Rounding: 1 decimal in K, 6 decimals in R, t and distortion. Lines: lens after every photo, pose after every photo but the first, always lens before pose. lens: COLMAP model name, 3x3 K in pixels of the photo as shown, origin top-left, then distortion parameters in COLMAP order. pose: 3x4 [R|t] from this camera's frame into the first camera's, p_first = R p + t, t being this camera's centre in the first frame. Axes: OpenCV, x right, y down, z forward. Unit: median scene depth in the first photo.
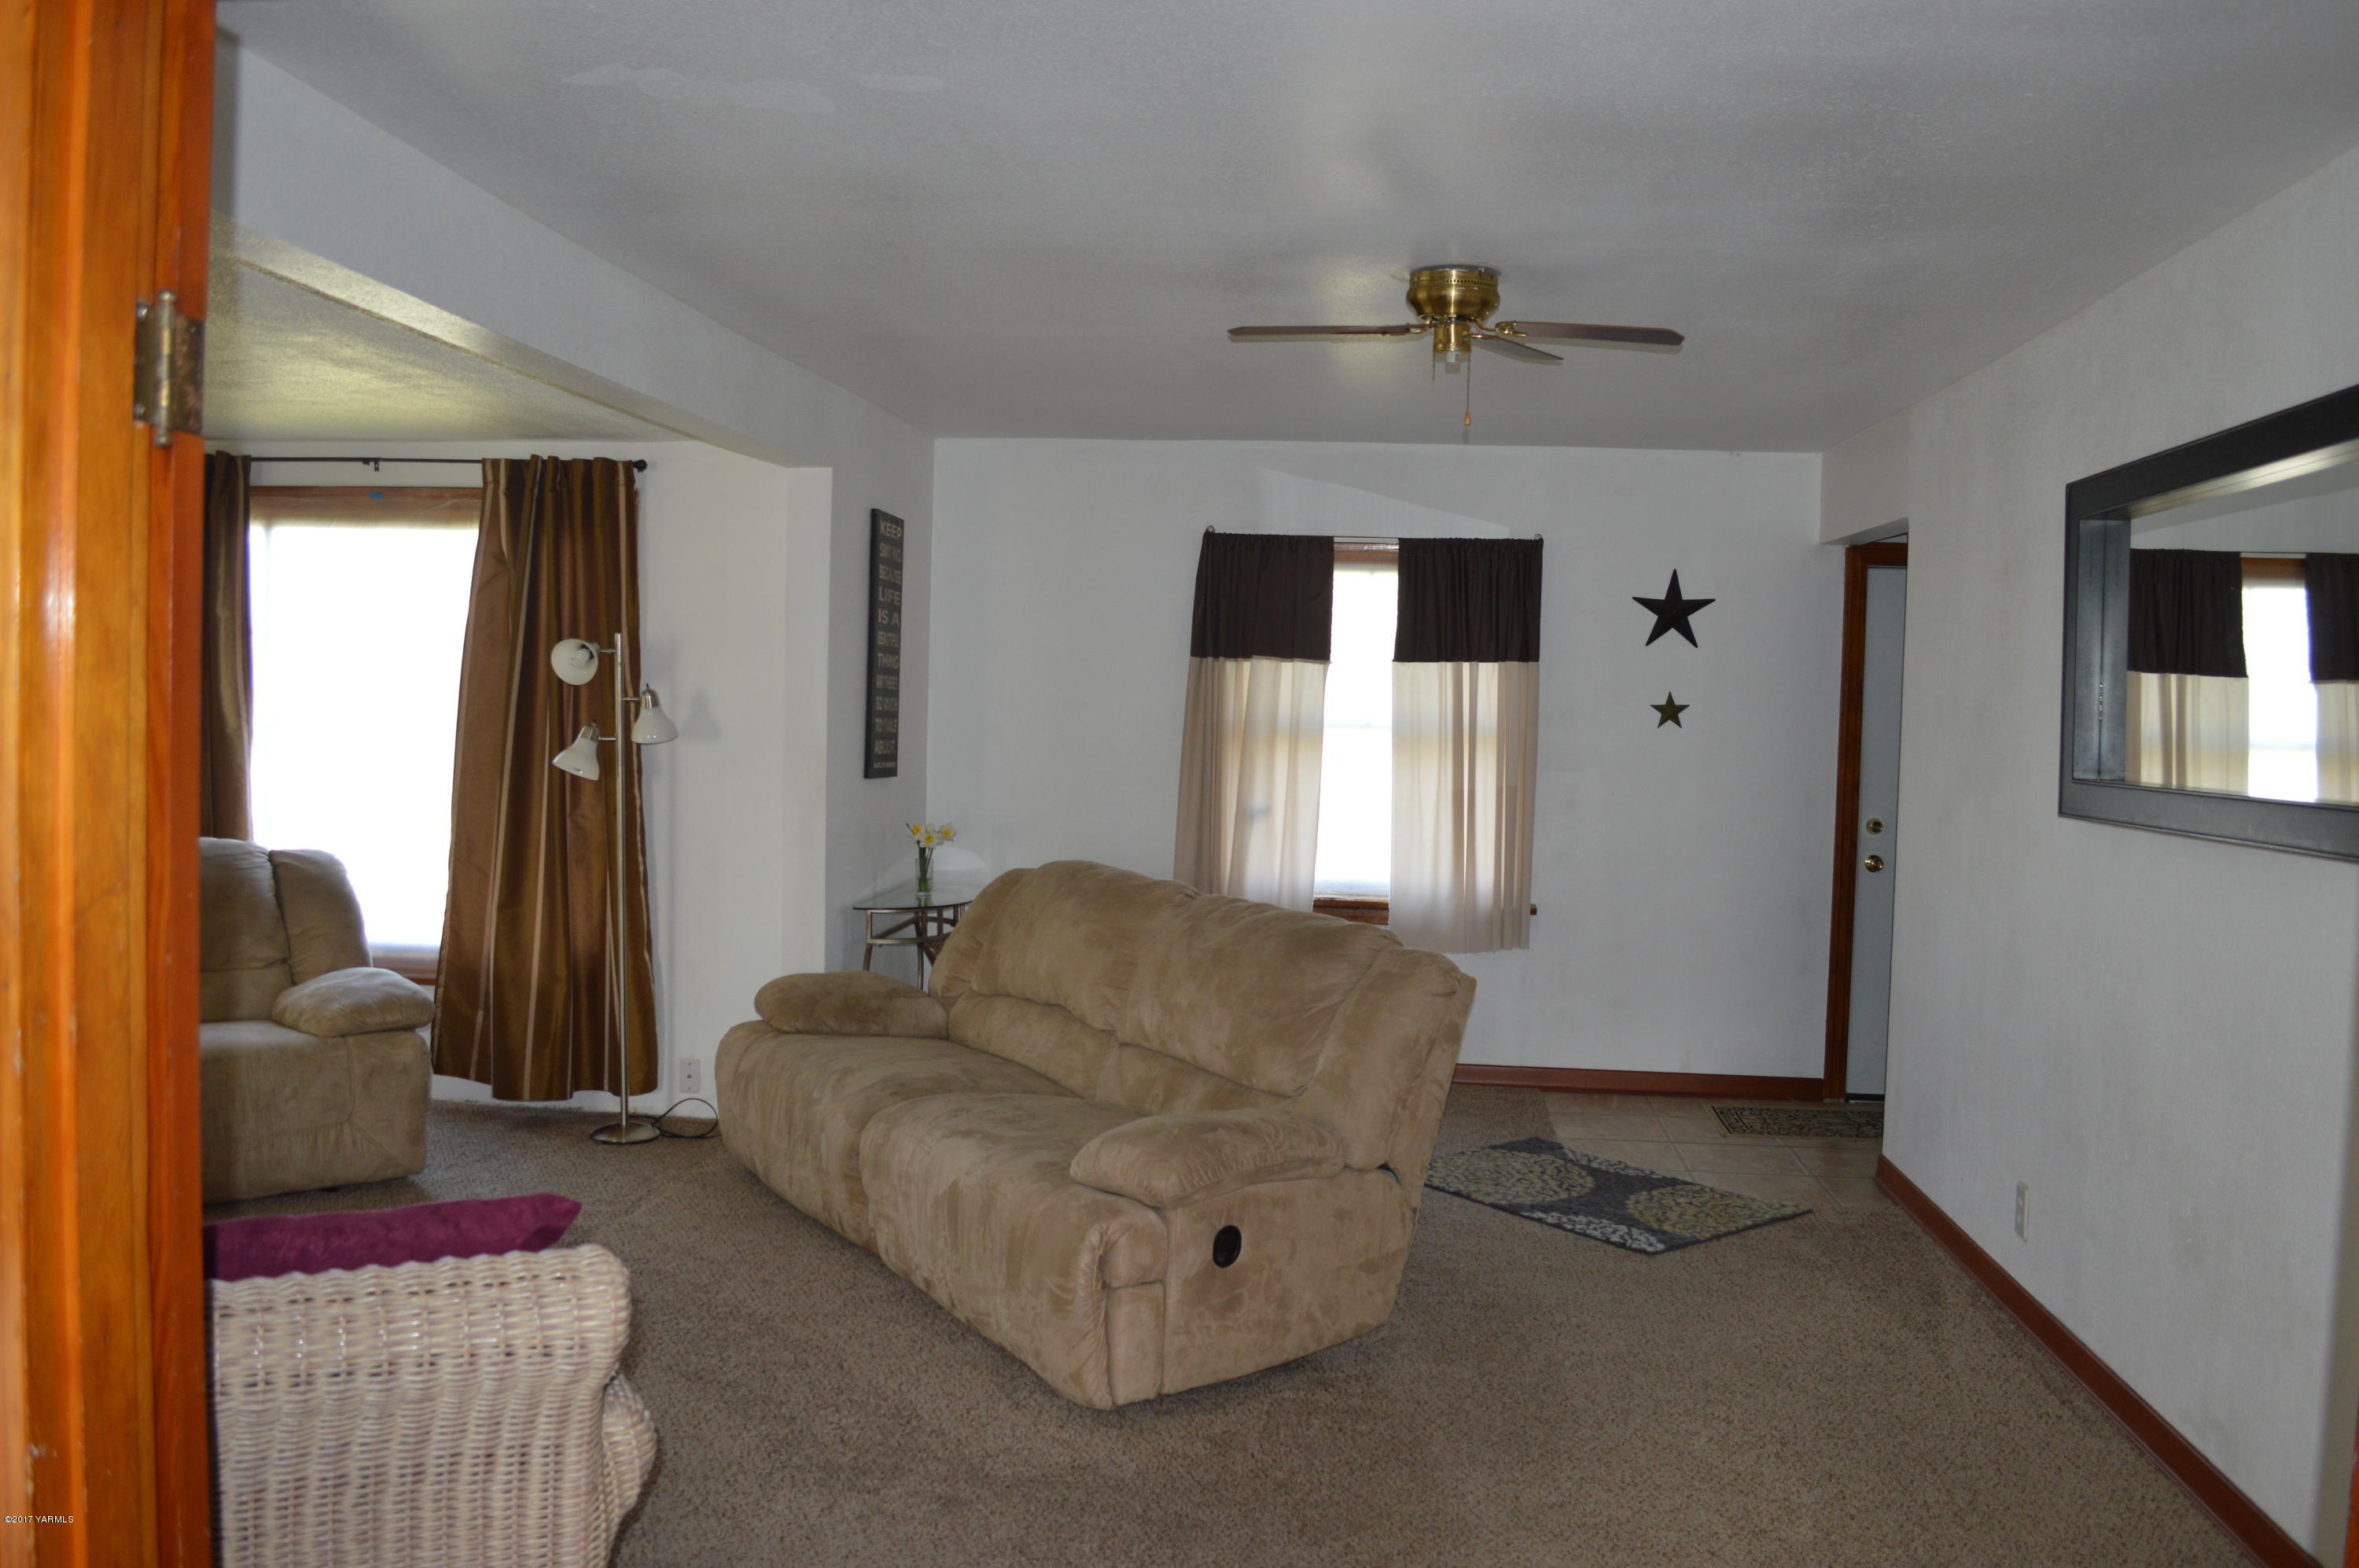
lens RADIAL K [[1879.6, 0, 1187.6], [0, 1879.6, 781.4], [0, 0, 1]] dist [-0.084022, 0.015204]
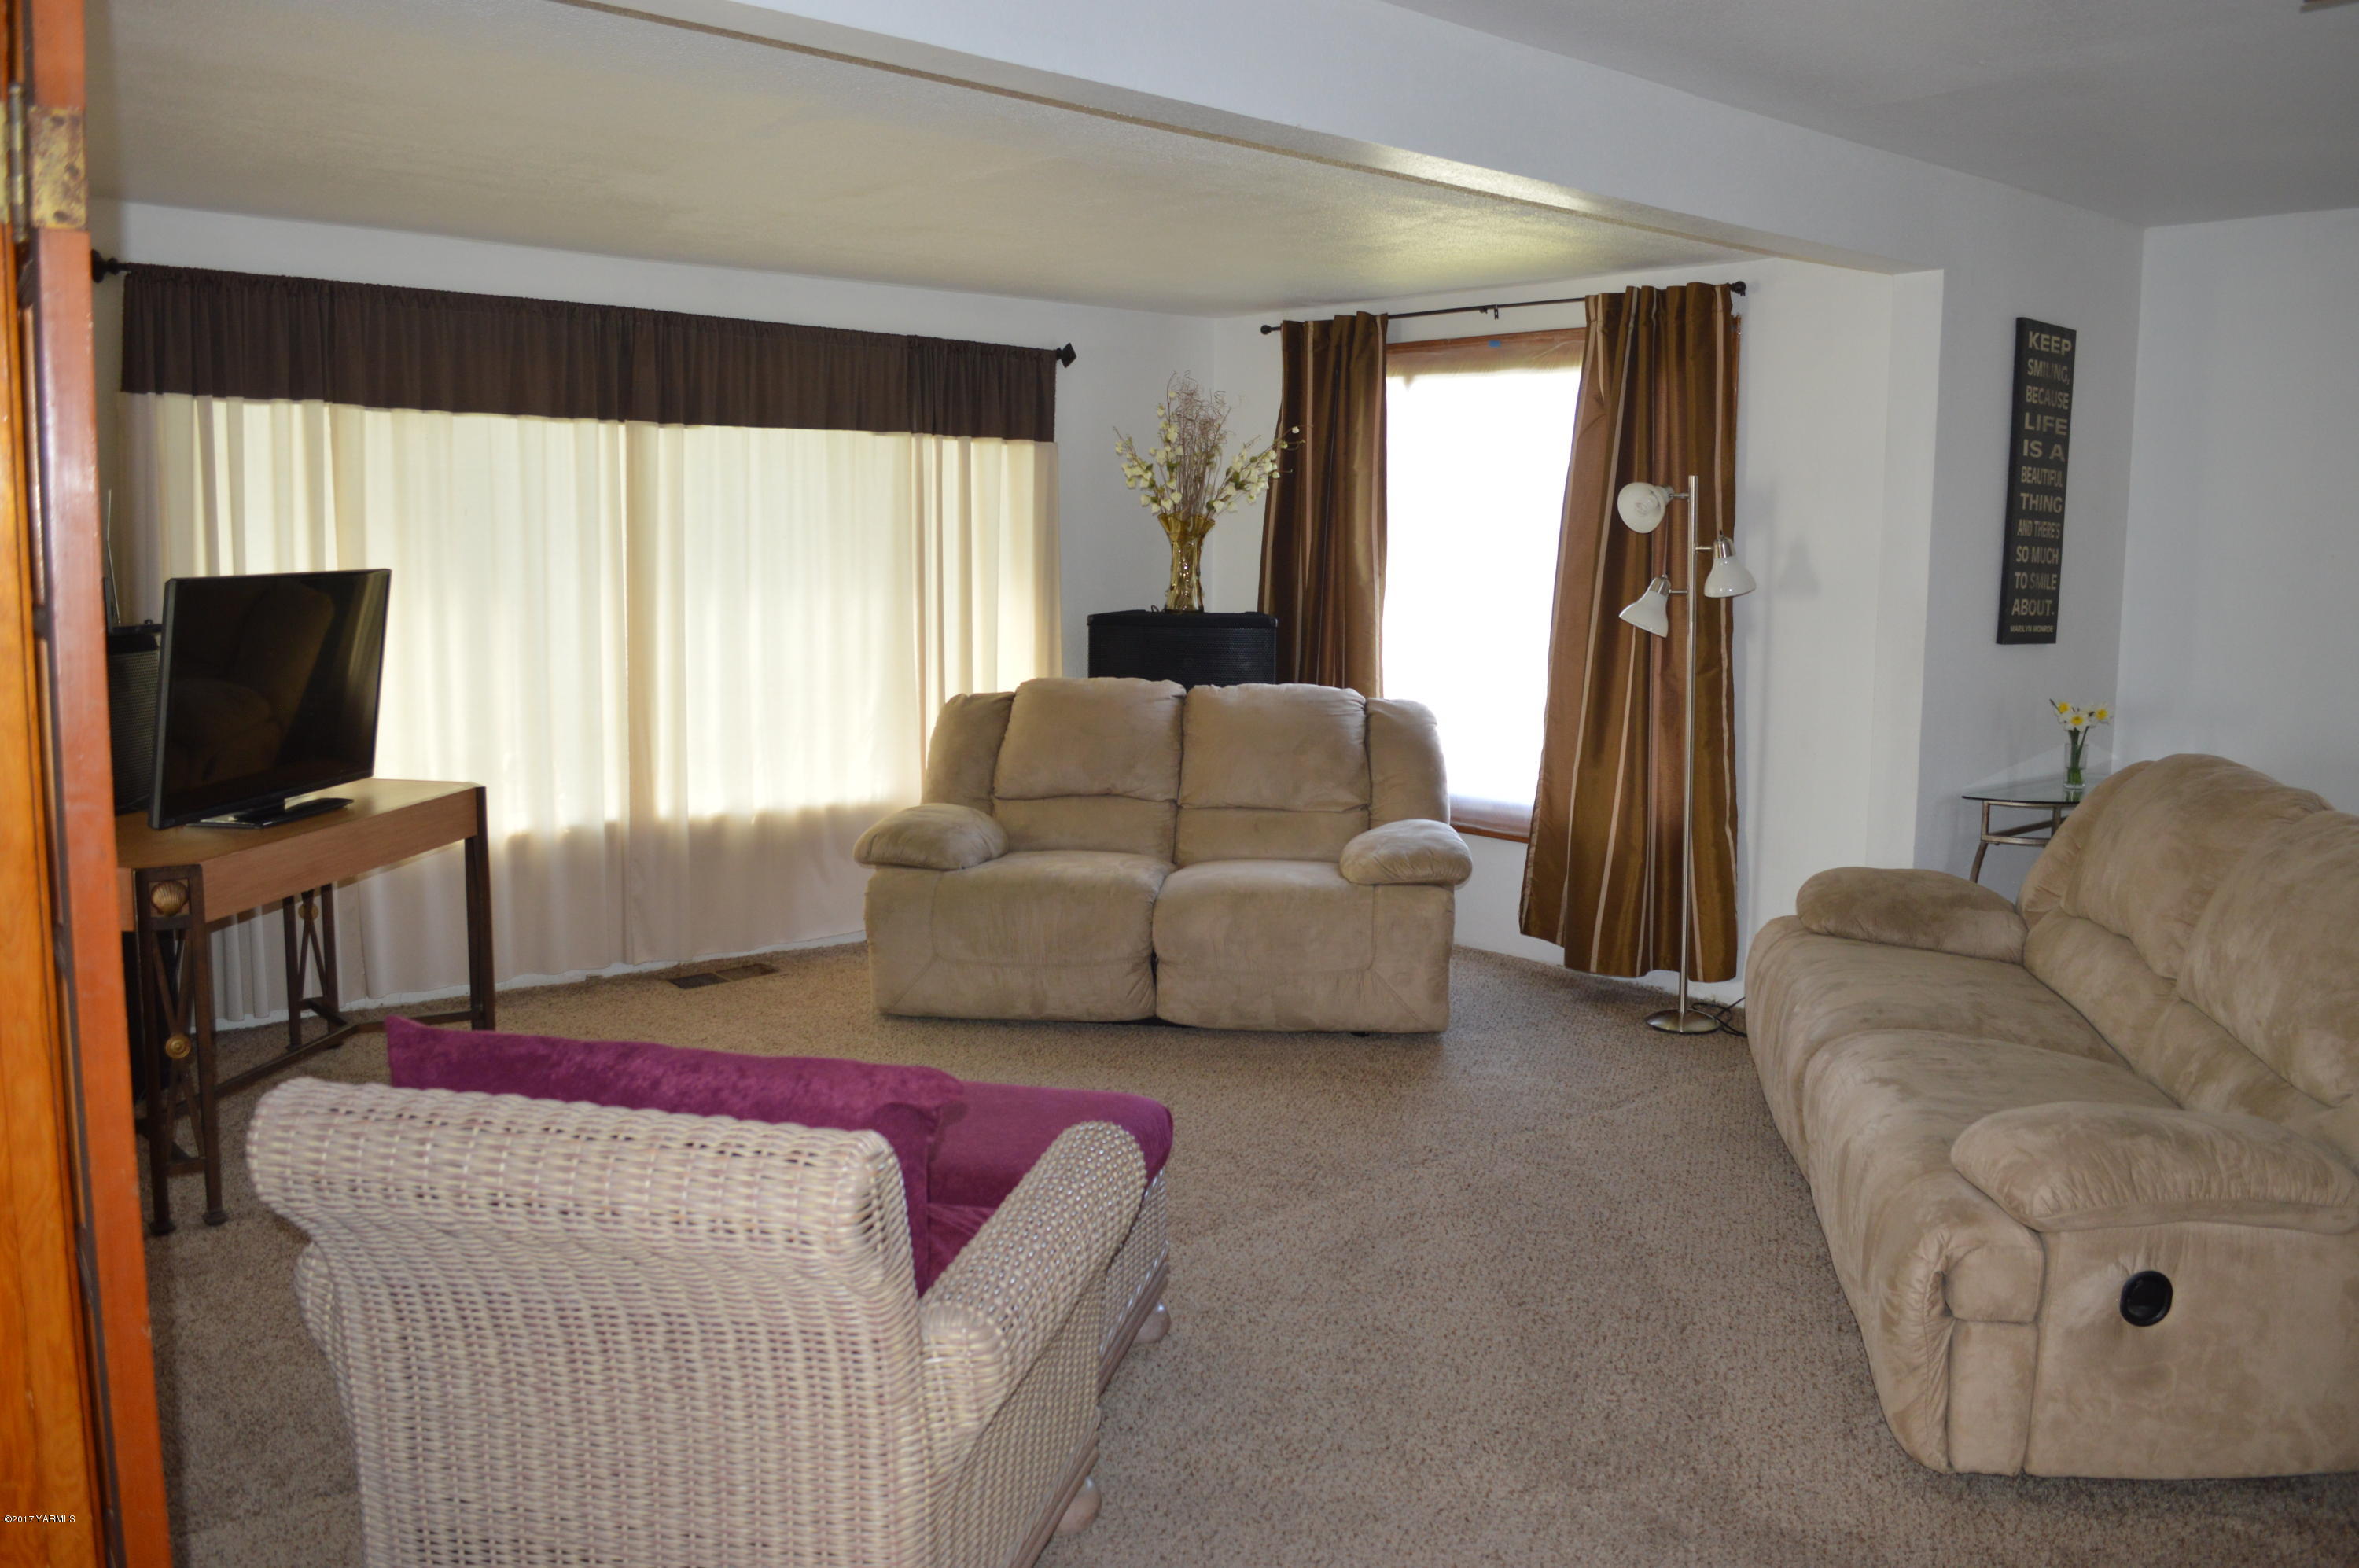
lens RADIAL K [[1879.6, 0, 1174.1], [0, 1879.6, 775.3], [0, 0, 1]] dist [-0.084022, 0.015204]
pose [[0.736220, 0.068139, -0.673303, 0.139342], [-0.023452, 0.996889, 0.075243, 0.004099], [0.676336, -0.039605, 0.735528, 0.167935]]
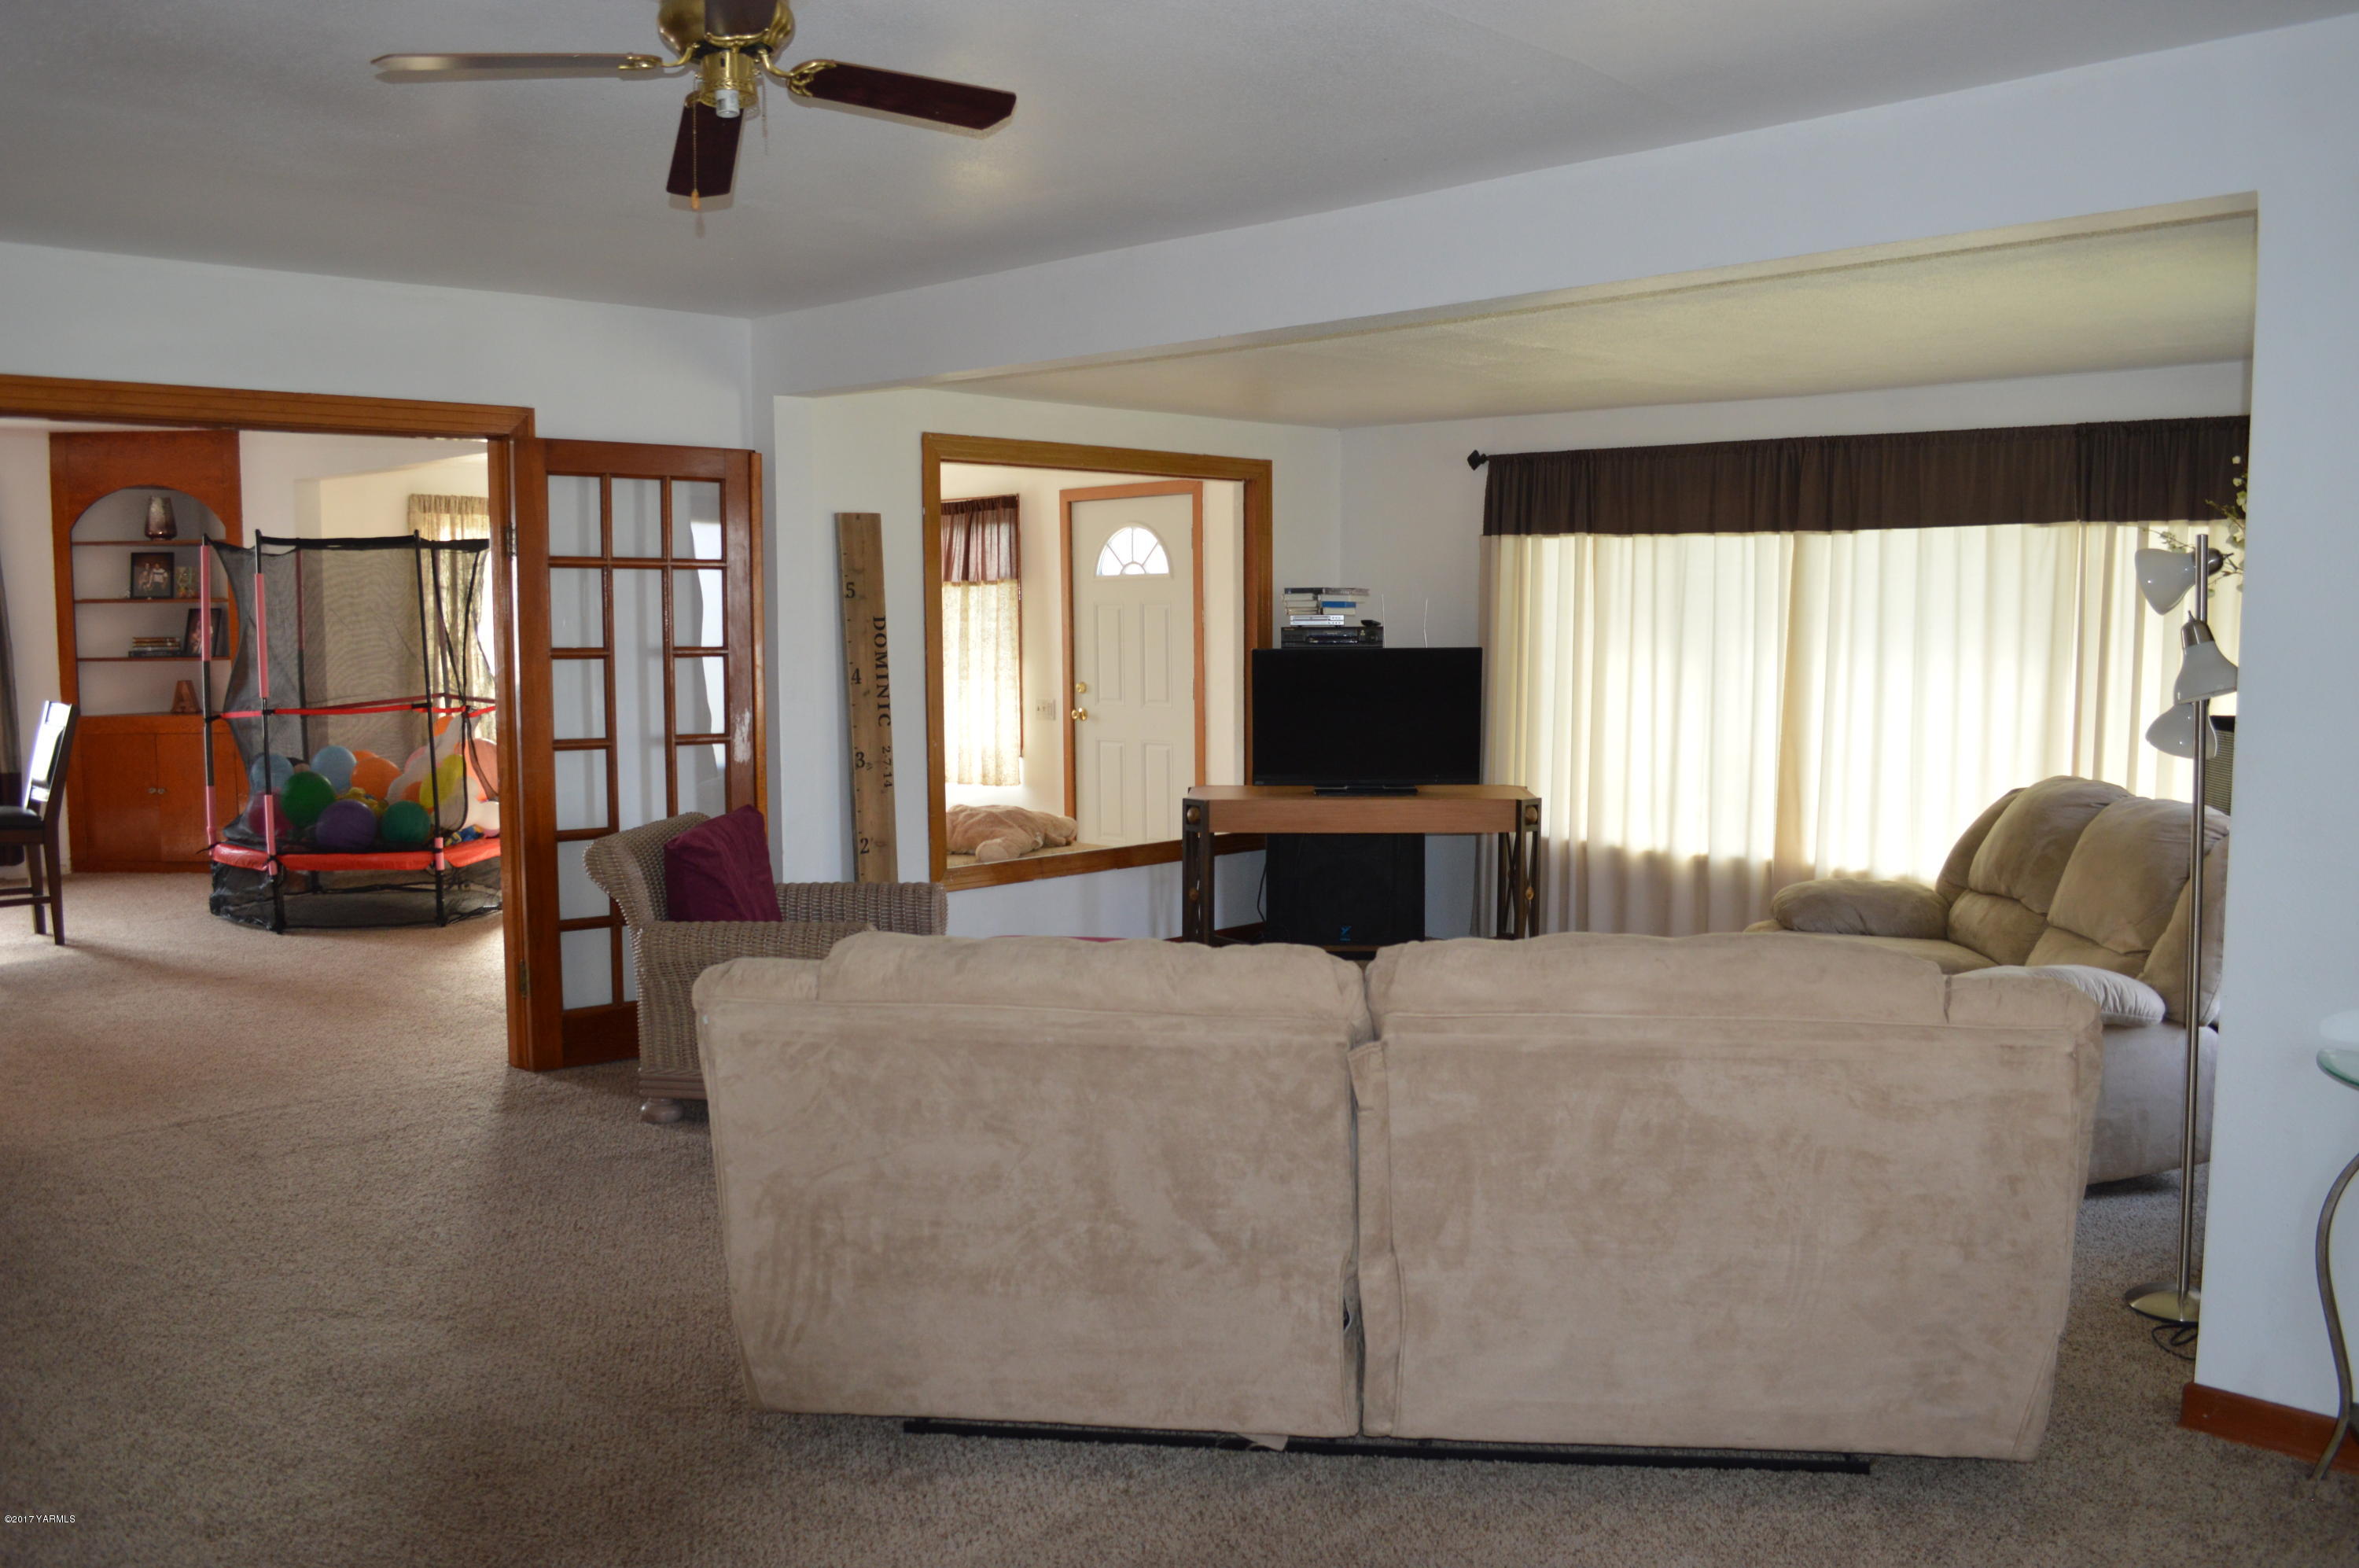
lens RADIAL K [[1879.6, 0, 1187.7], [0, 1879.6, 783.6], [0, 0, 1]] dist [-0.084022, 0.015204]
pose [[-0.622839, 0.045584, -0.781021, 0.447728], [-0.049193, 0.994044, 0.097247, -0.040839], [0.780802, 0.098990, -0.616886, 1.213566]]
